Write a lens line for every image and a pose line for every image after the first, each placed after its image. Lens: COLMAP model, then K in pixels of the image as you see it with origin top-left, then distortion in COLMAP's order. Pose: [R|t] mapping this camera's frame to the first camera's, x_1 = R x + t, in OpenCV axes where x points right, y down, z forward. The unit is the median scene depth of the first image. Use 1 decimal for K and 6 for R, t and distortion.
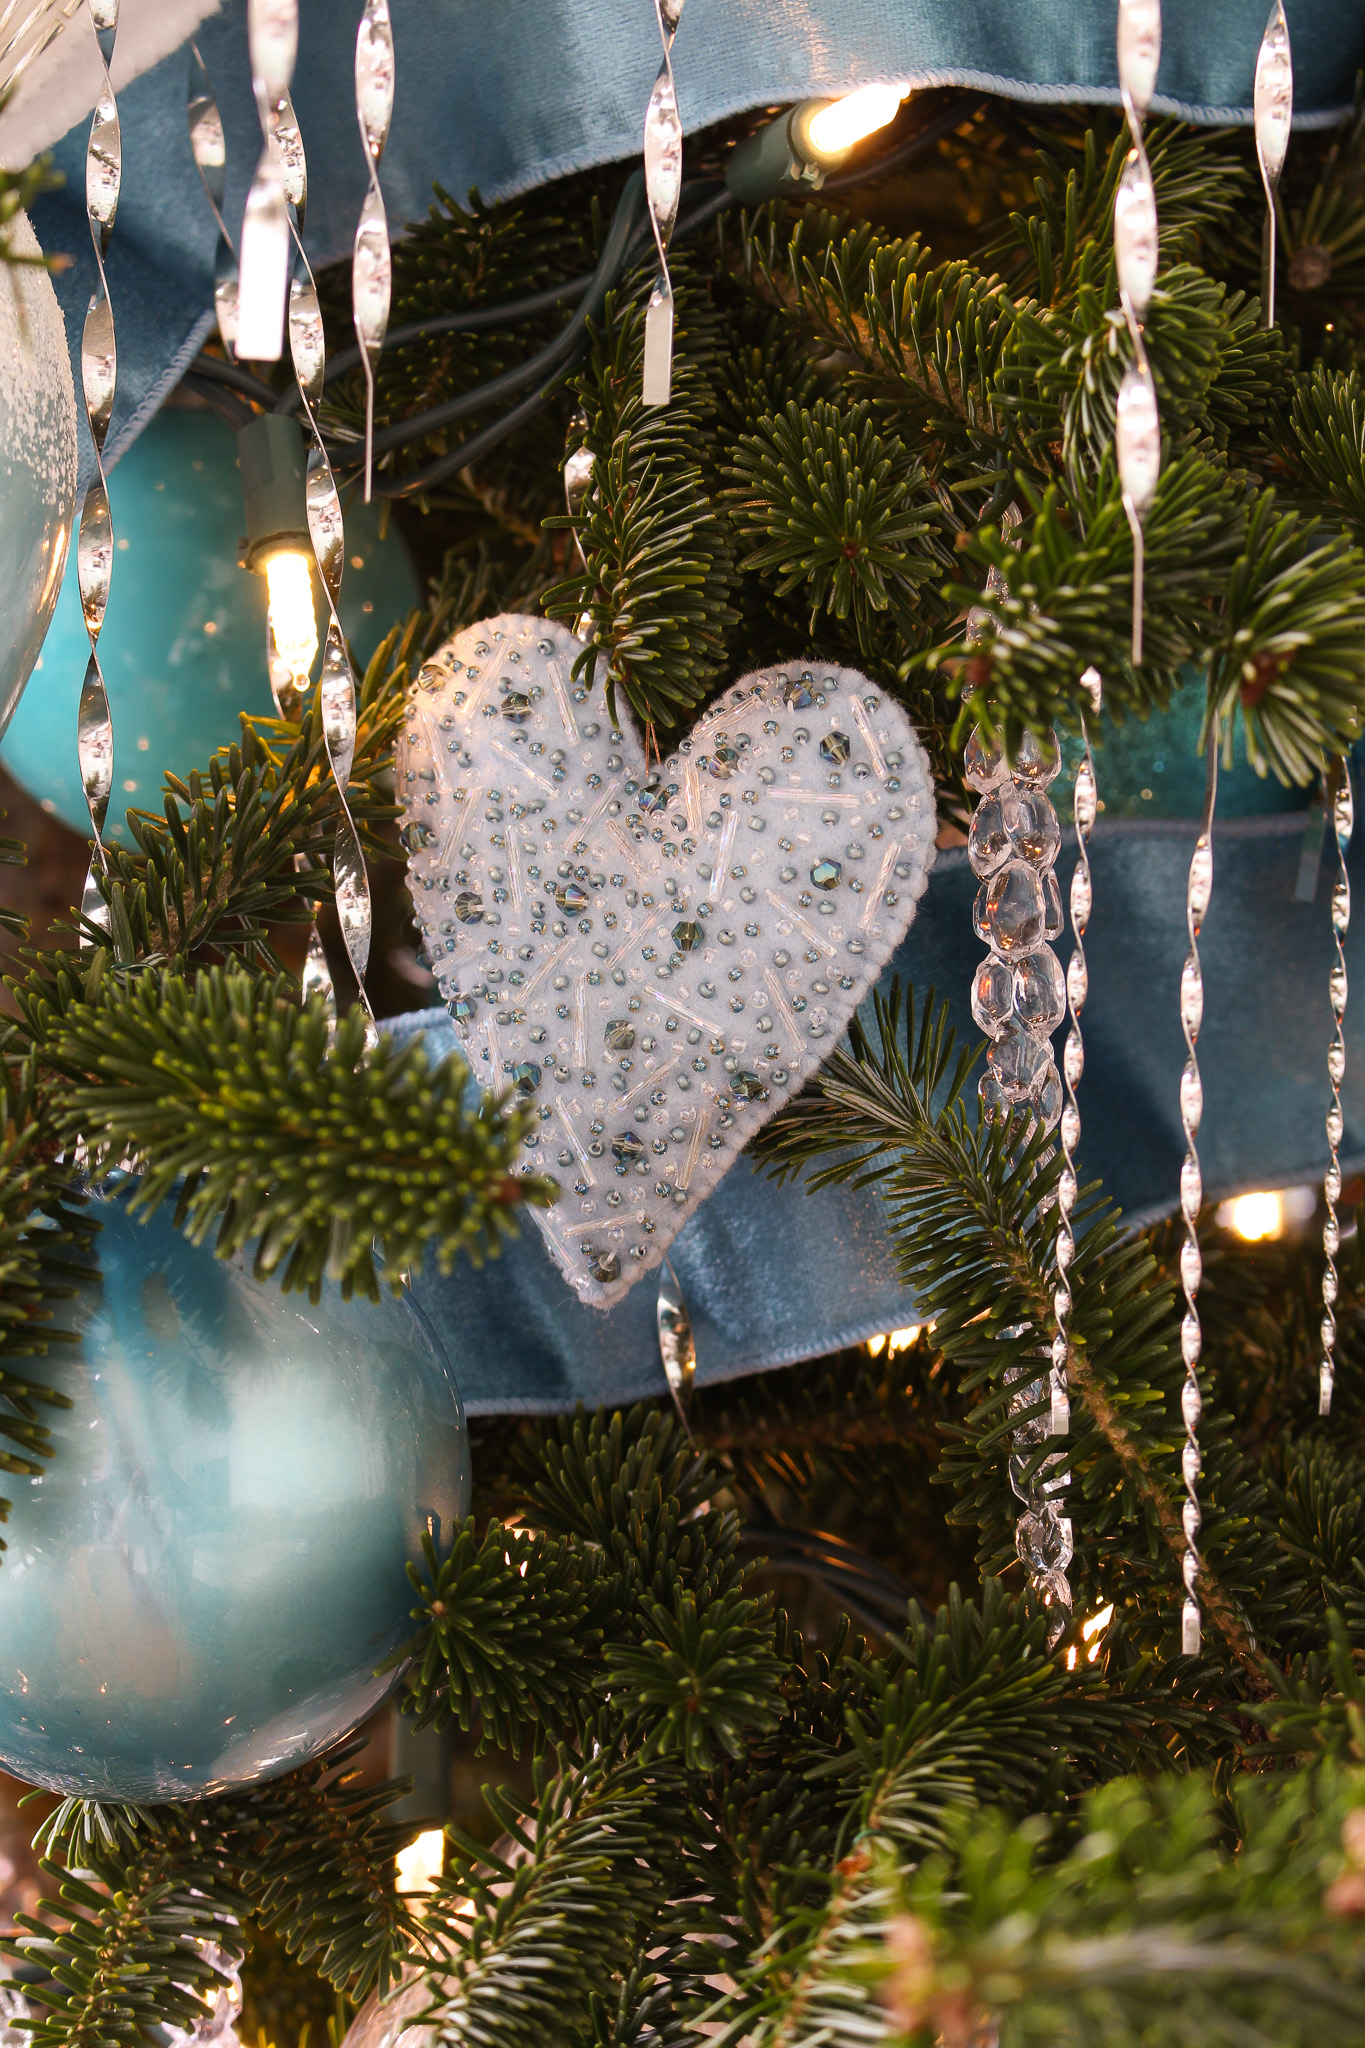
lens RADIAL K [[4907.4, 0, 674.9], [0, 4907.4, 1020.8], [0, 0, 1]] dist [0.019885, 0.000000]
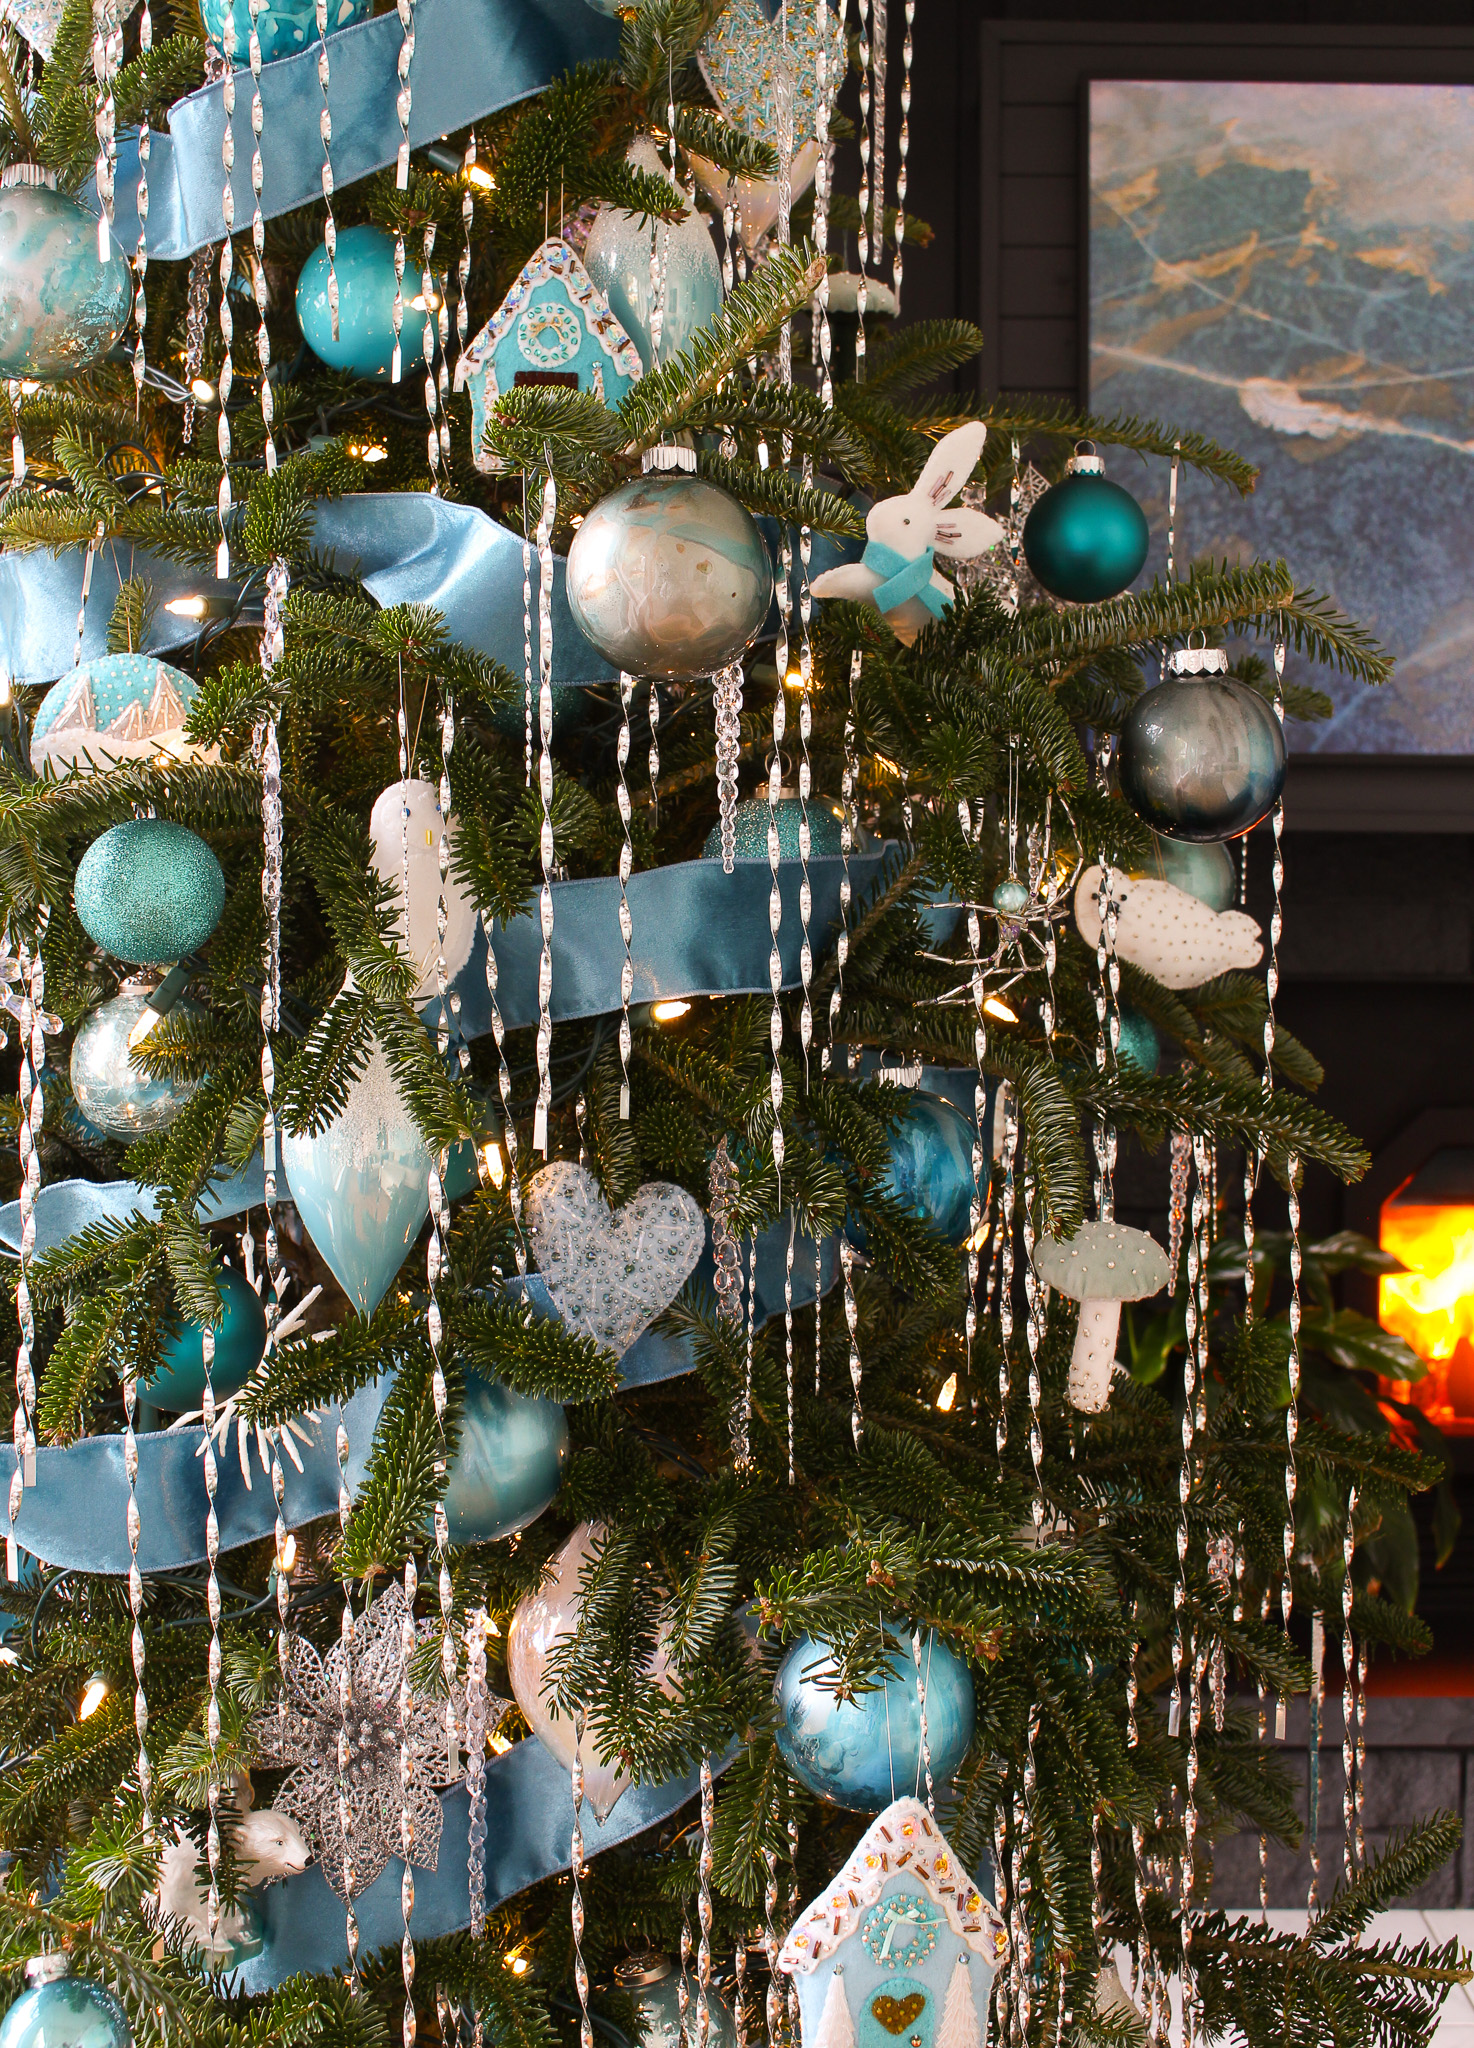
lens RADIAL K [[2438.8, 0, 862.4], [0, 2438.8, 969.2], [0, 0, 1]] dist [-0.092204, 0.000000]
pose [[0.975193, -0.018968, 0.220544, -0.198599], [0.018337, 0.999820, 0.004911, -0.221041], [-0.220598, -0.000745, 0.975365, -0.611925]]
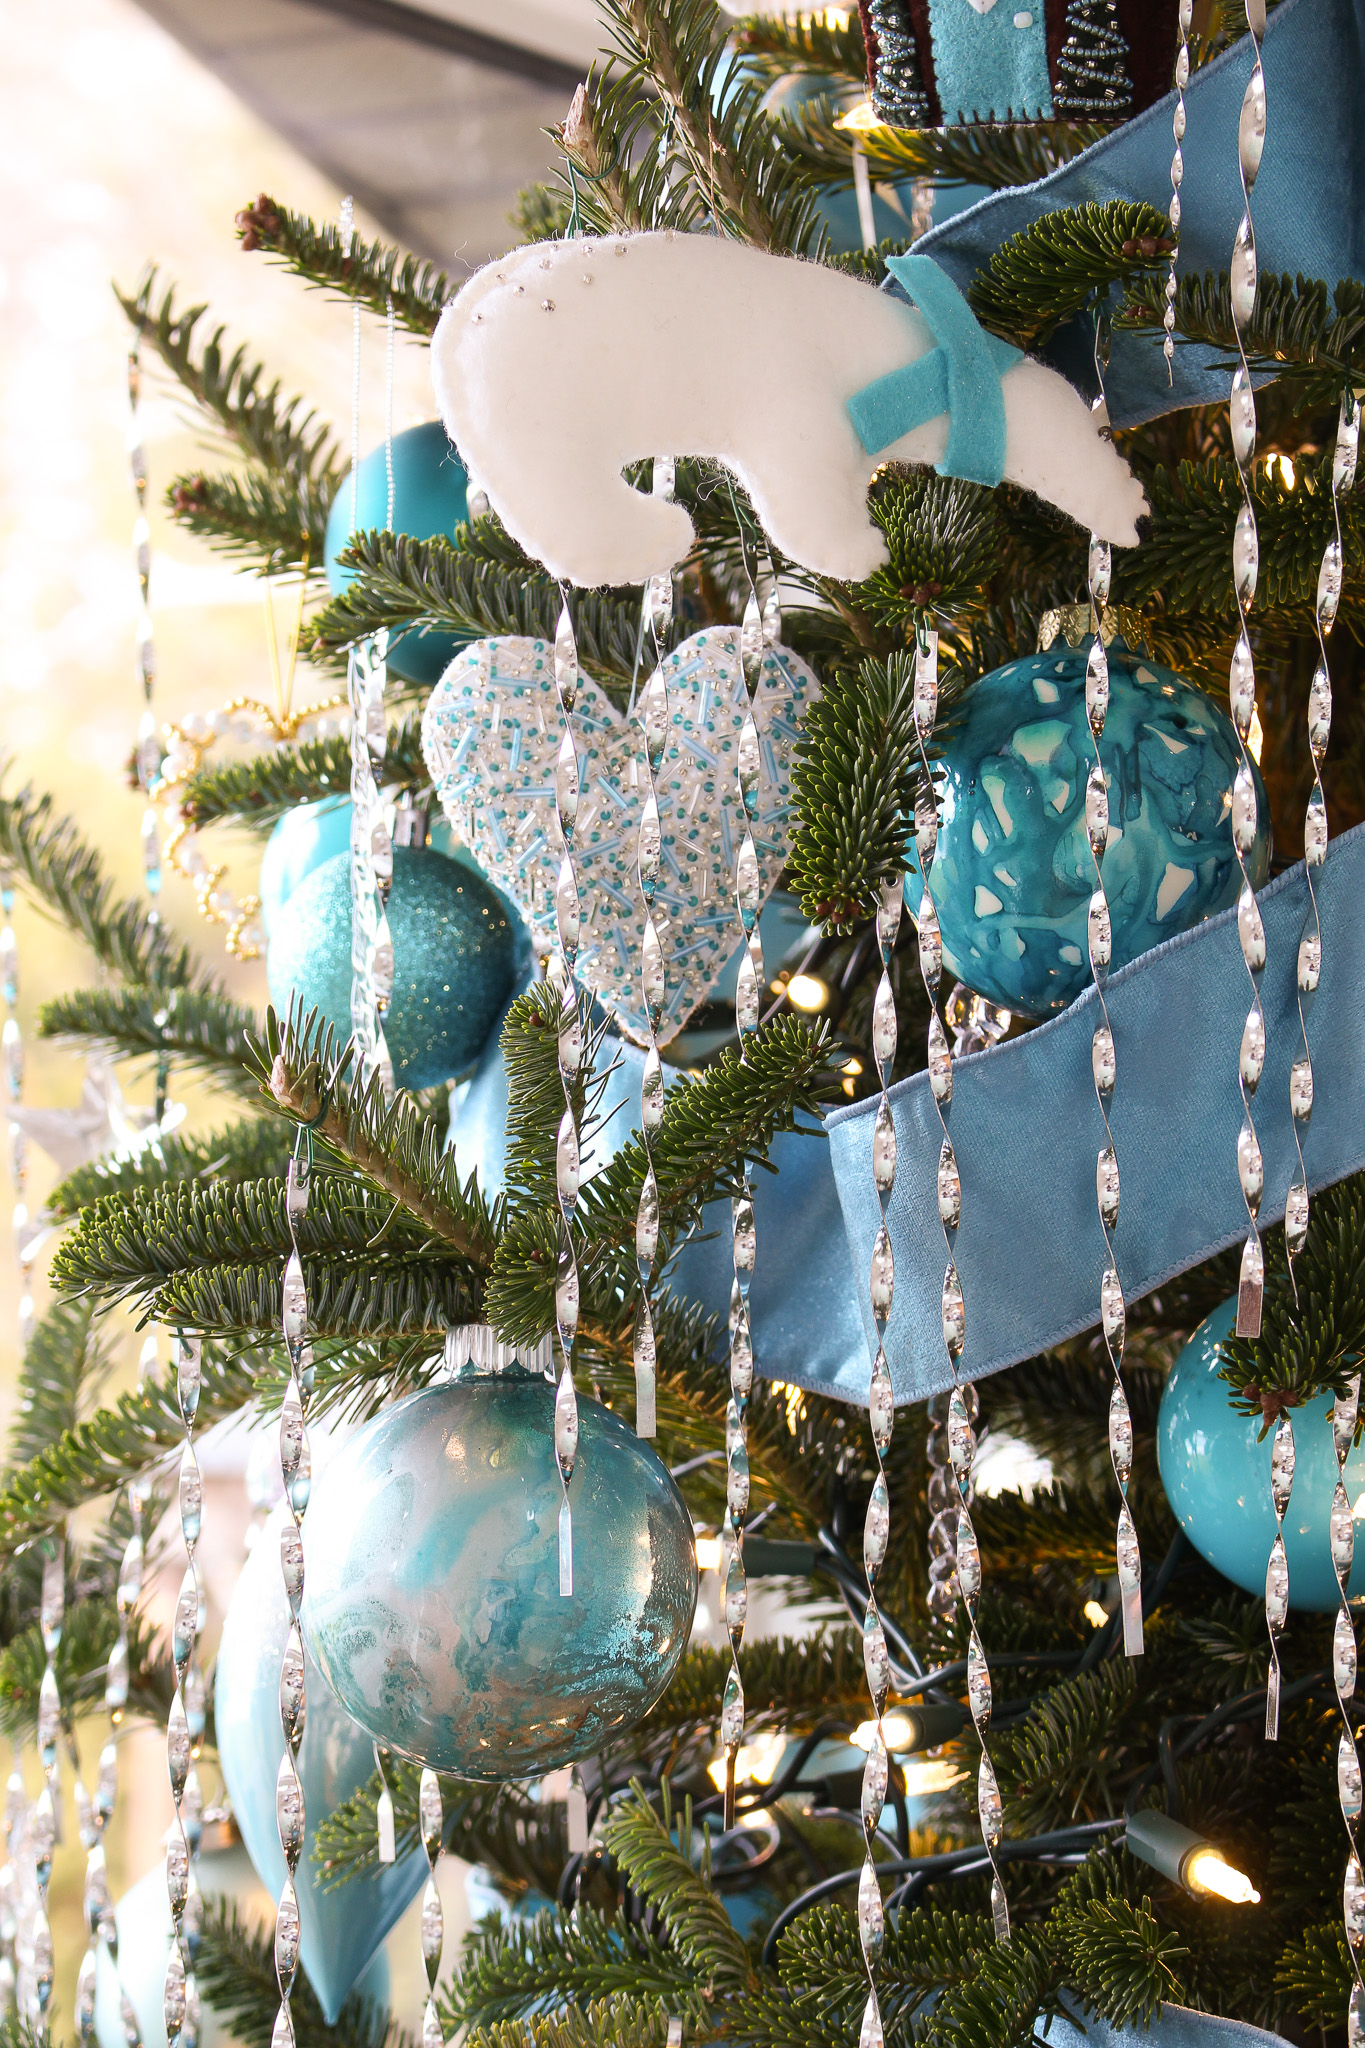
lens RADIAL K [[4907.4, 0, 666.9], [0, 4907.4, 1013.6], [0, 0, 1]] dist [0.019885, 0.000000]
pose [[0.936949, -0.019096, -0.348943, 0.219257], [-0.003841, 0.997883, -0.064922, -0.749844], [0.349444, 0.062169, 0.934892, -0.389541]]
